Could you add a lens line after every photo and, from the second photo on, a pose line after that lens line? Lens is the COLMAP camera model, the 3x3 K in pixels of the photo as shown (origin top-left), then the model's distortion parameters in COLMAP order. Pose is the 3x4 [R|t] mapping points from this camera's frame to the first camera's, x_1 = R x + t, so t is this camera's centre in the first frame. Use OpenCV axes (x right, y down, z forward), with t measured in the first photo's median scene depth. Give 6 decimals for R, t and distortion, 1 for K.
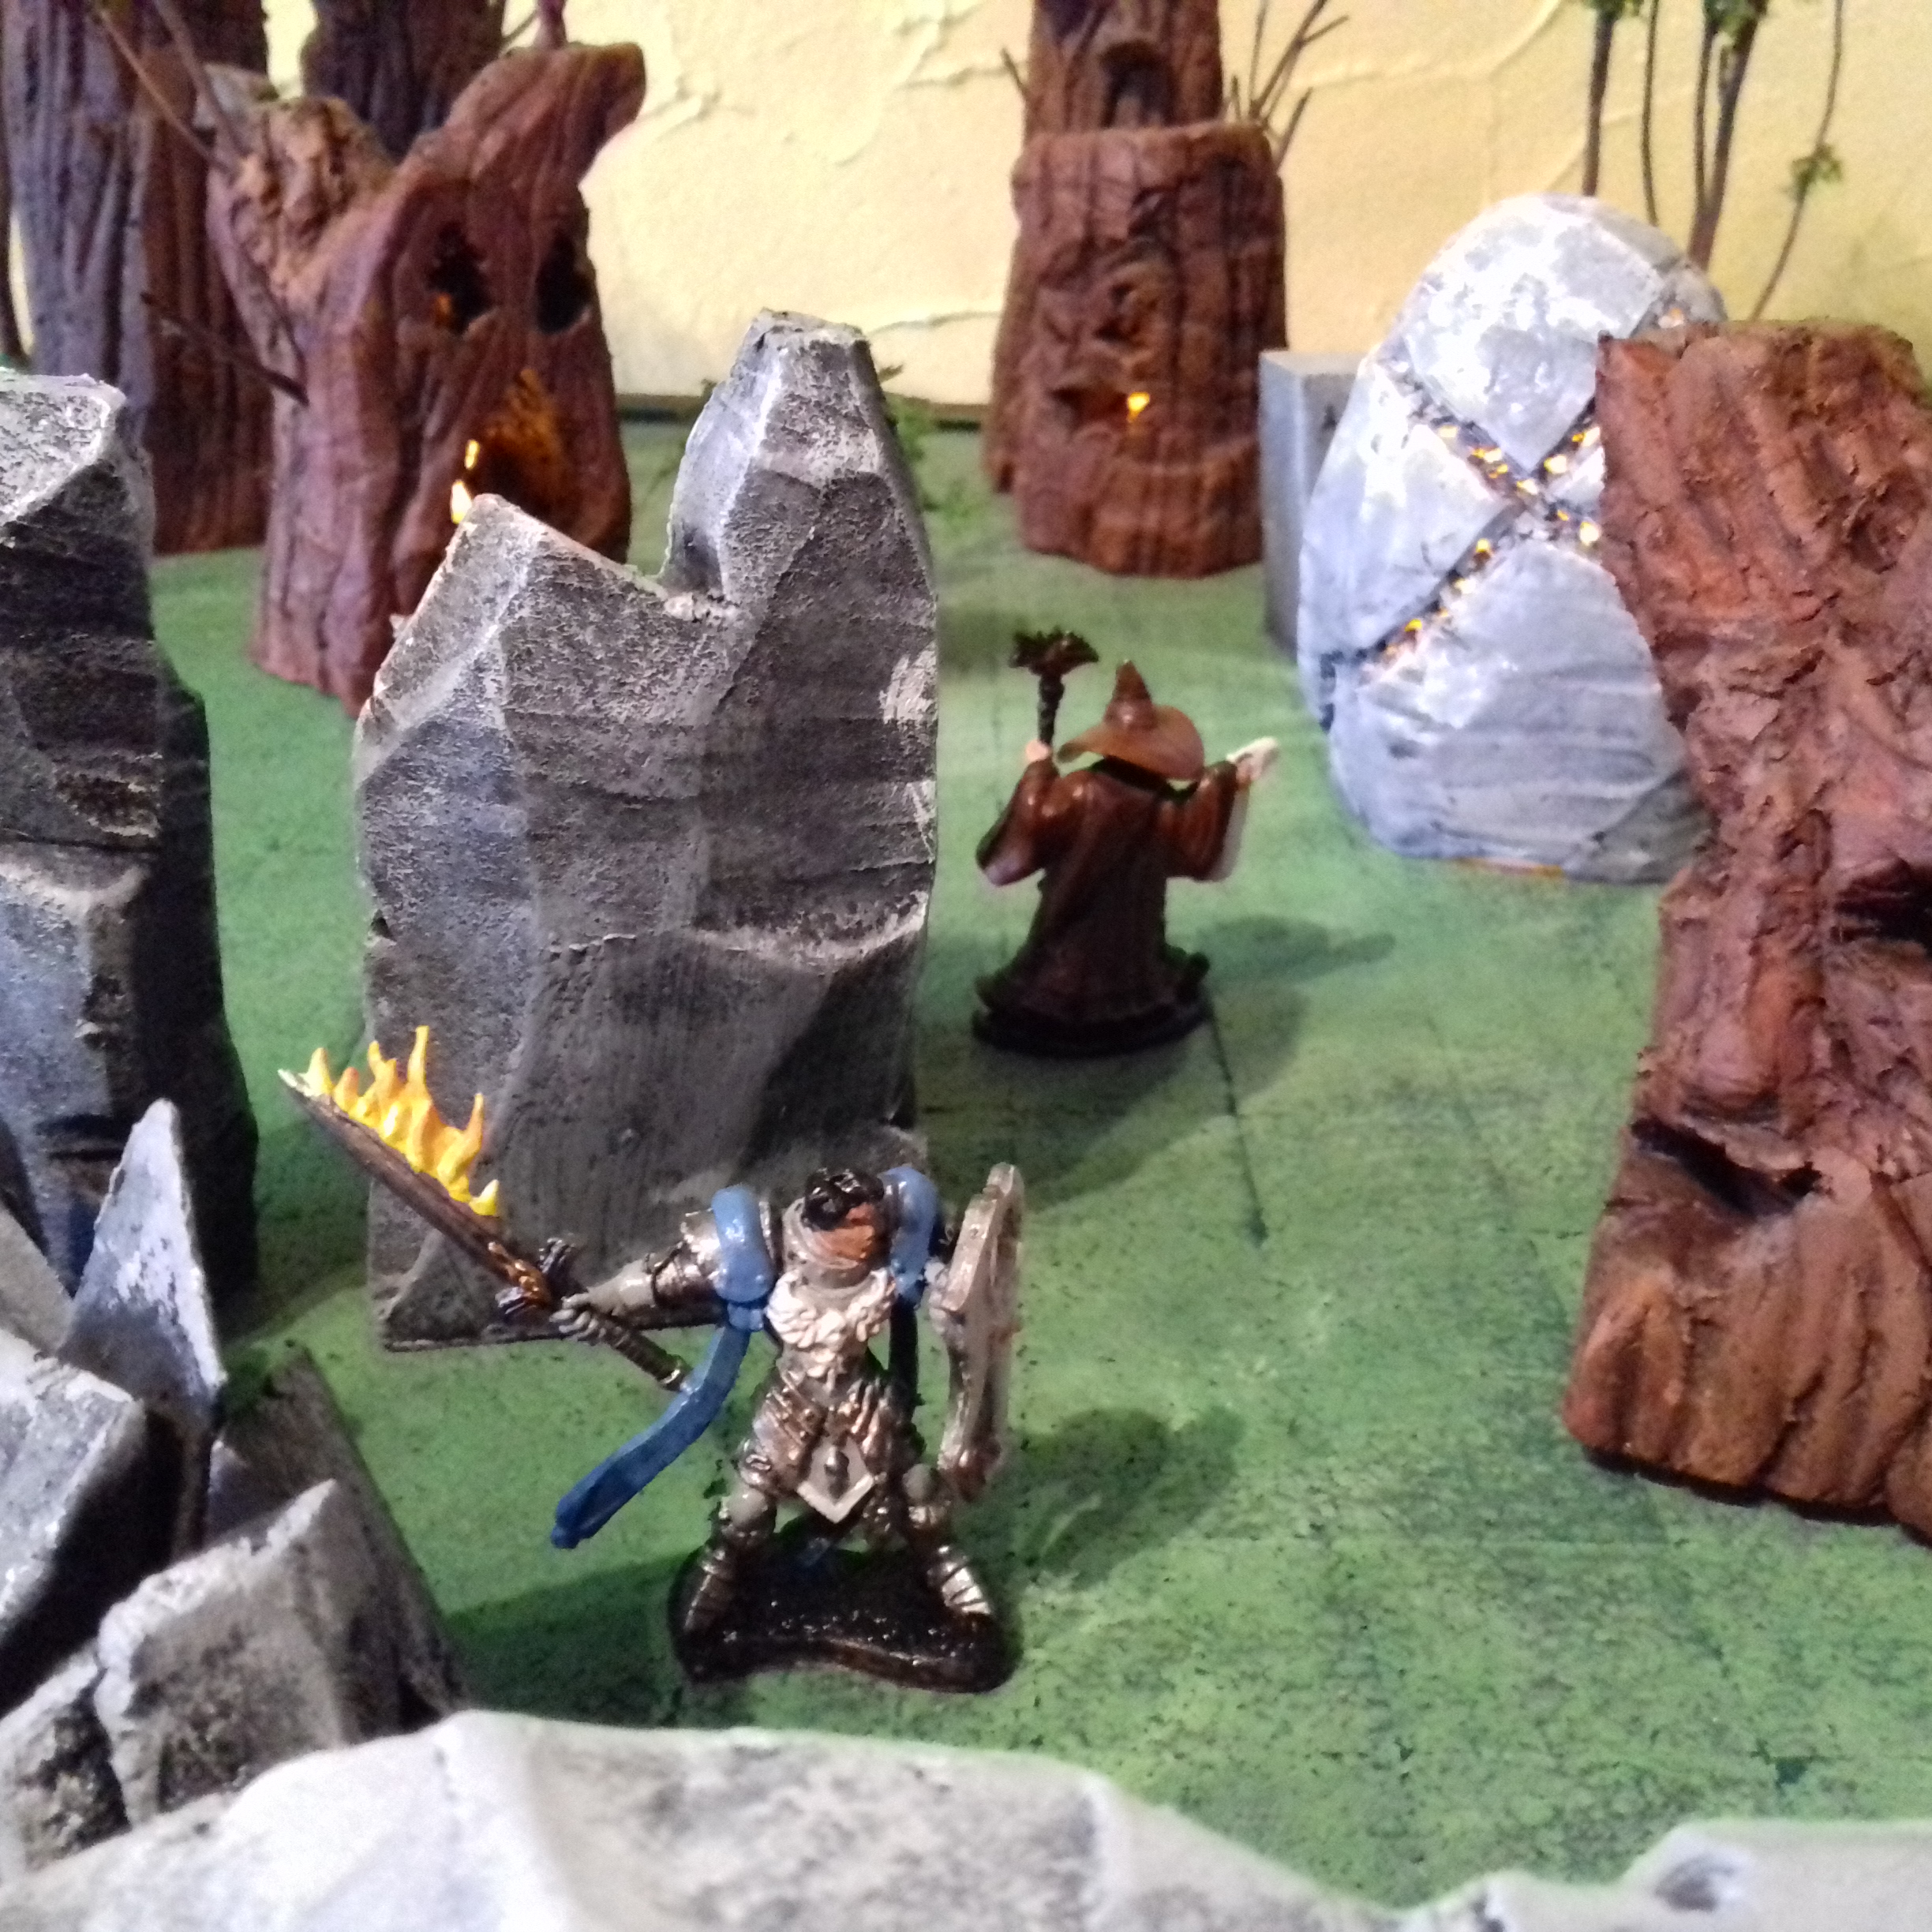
lens RADIAL K [[2399.2, 0, 963.4], [0, 2399.2, 961.5], [0, 0, 1]] dist [0.030941, 0.000000]
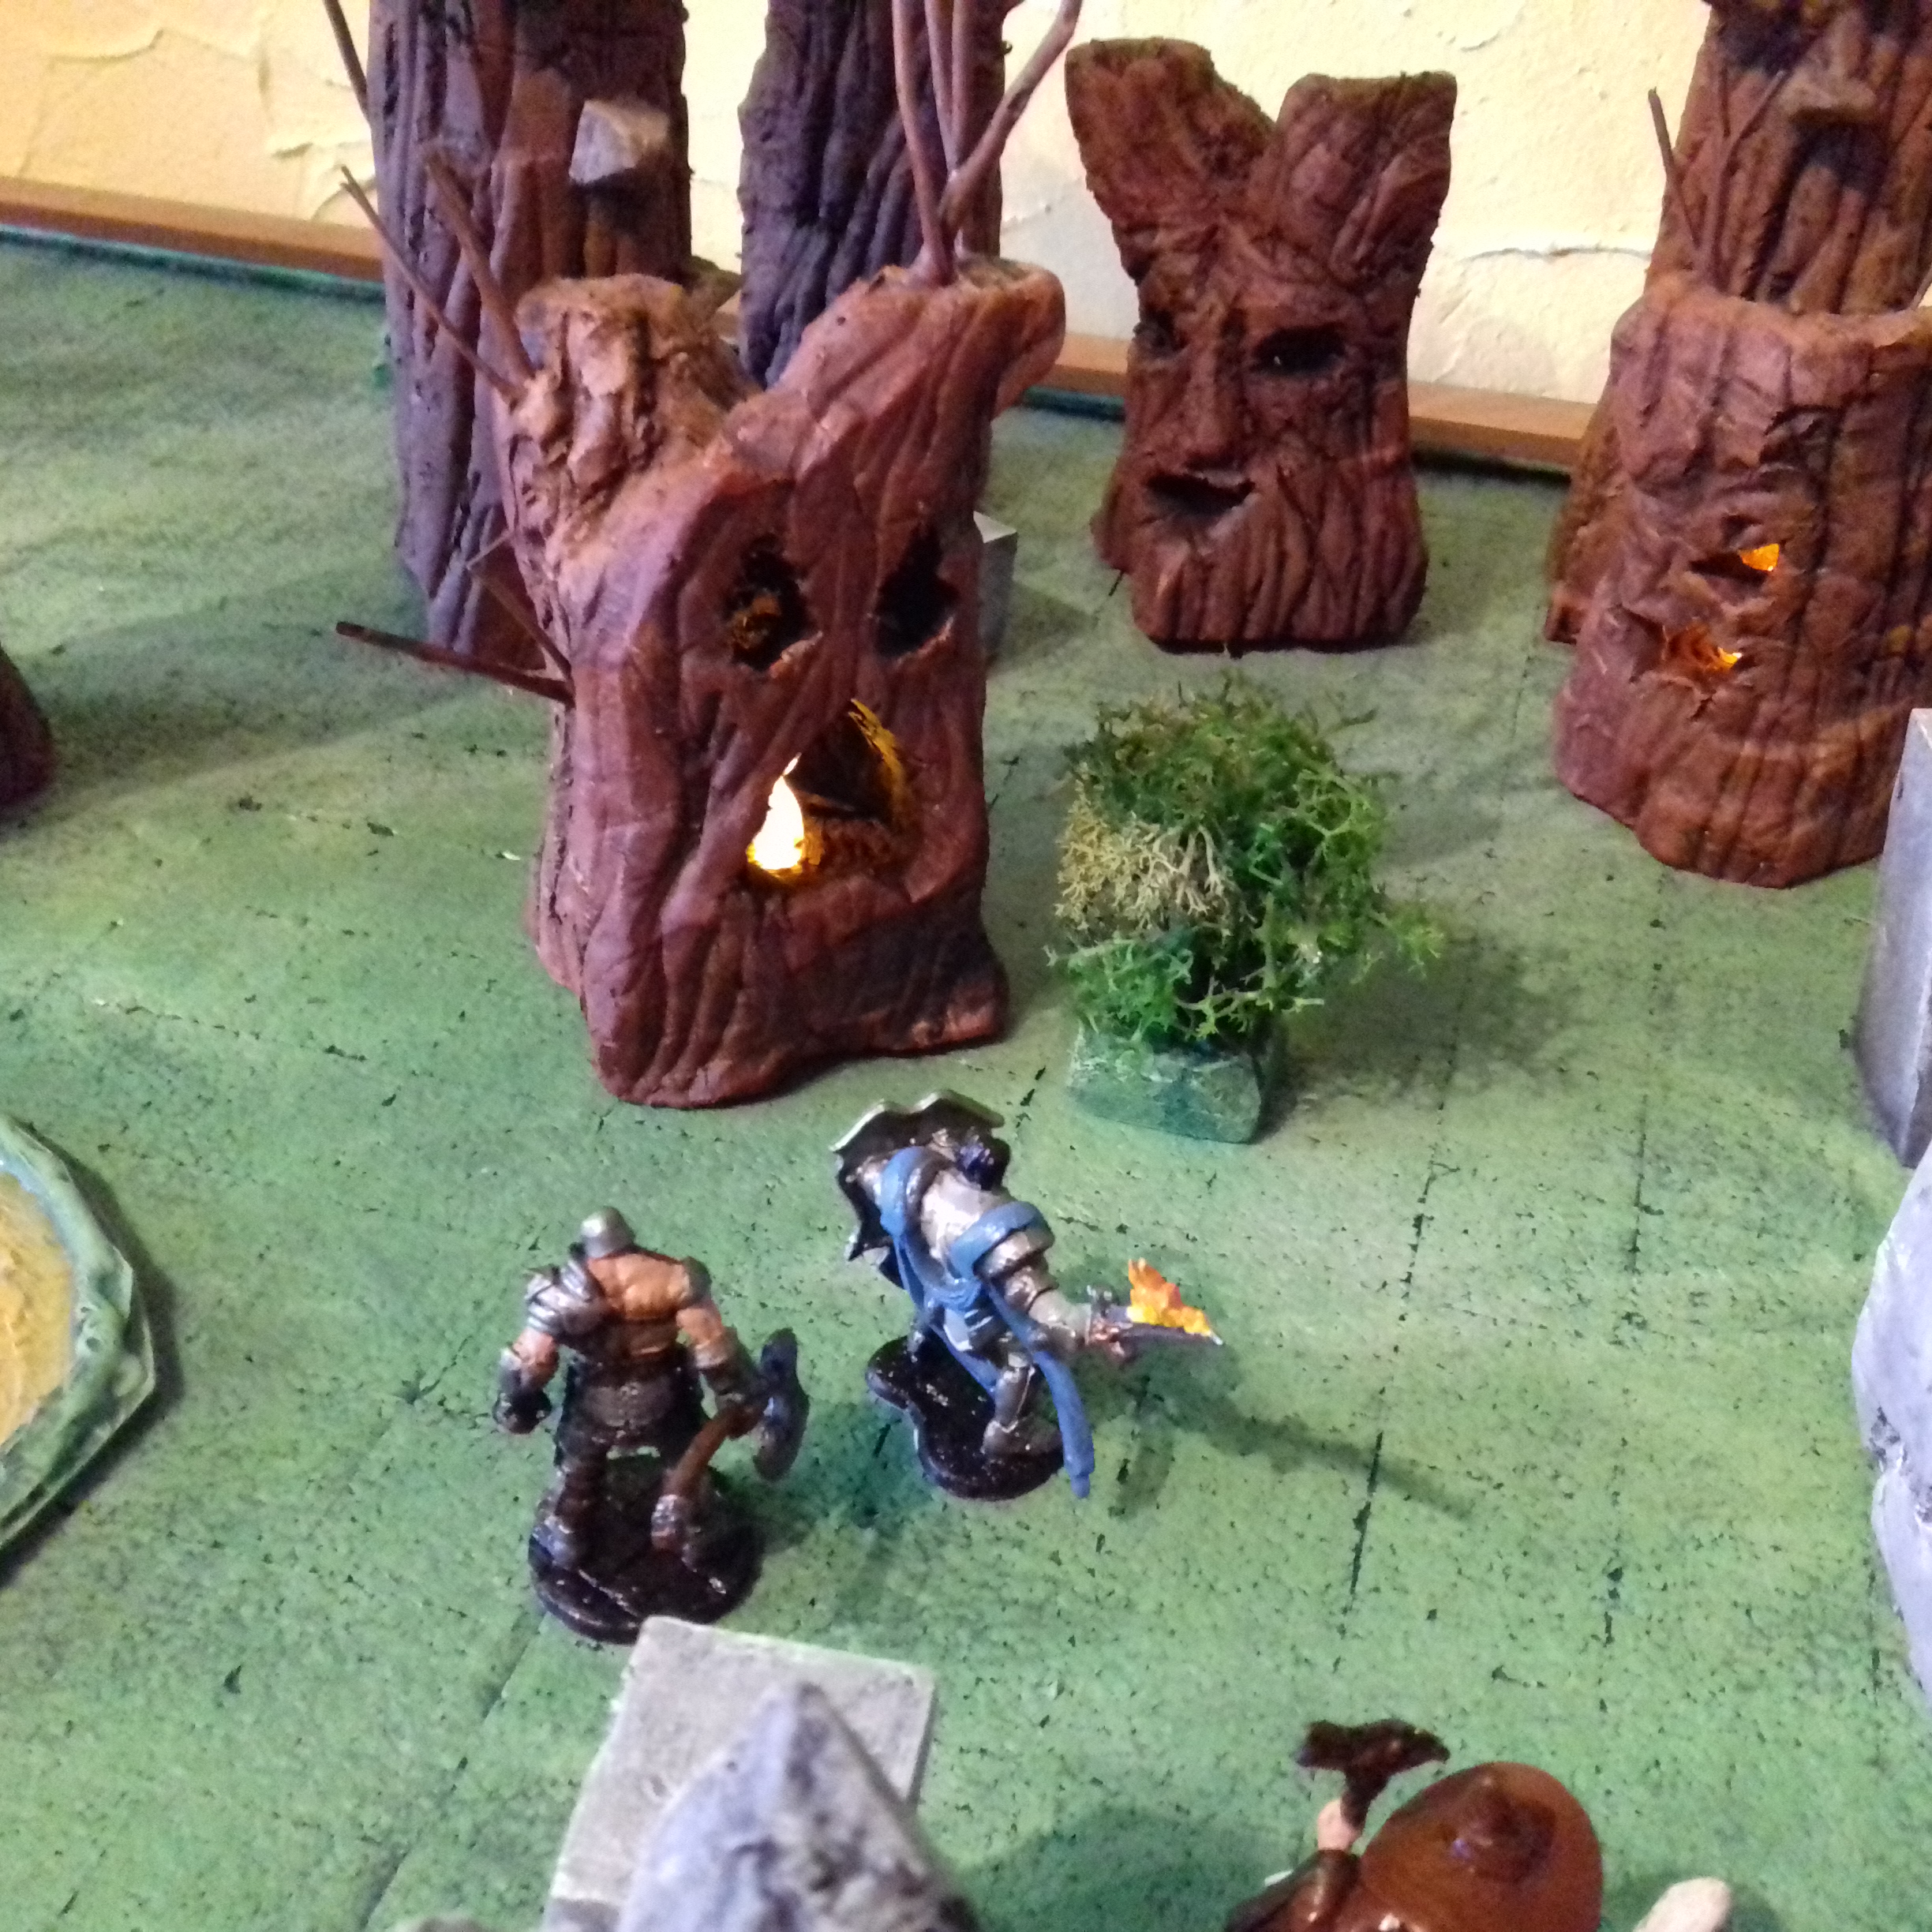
lens RADIAL K [[2399.2, 0, 972.3], [0, 2399.2, 971.4], [0, 0, 1]] dist [0.030941, 0.000000]
pose [[0.962640, 0.167679, -0.212621, 0.025524], [-0.128909, 0.974299, 0.184727, -0.308245], [0.238131, -0.150417, 0.959515, 0.282643]]
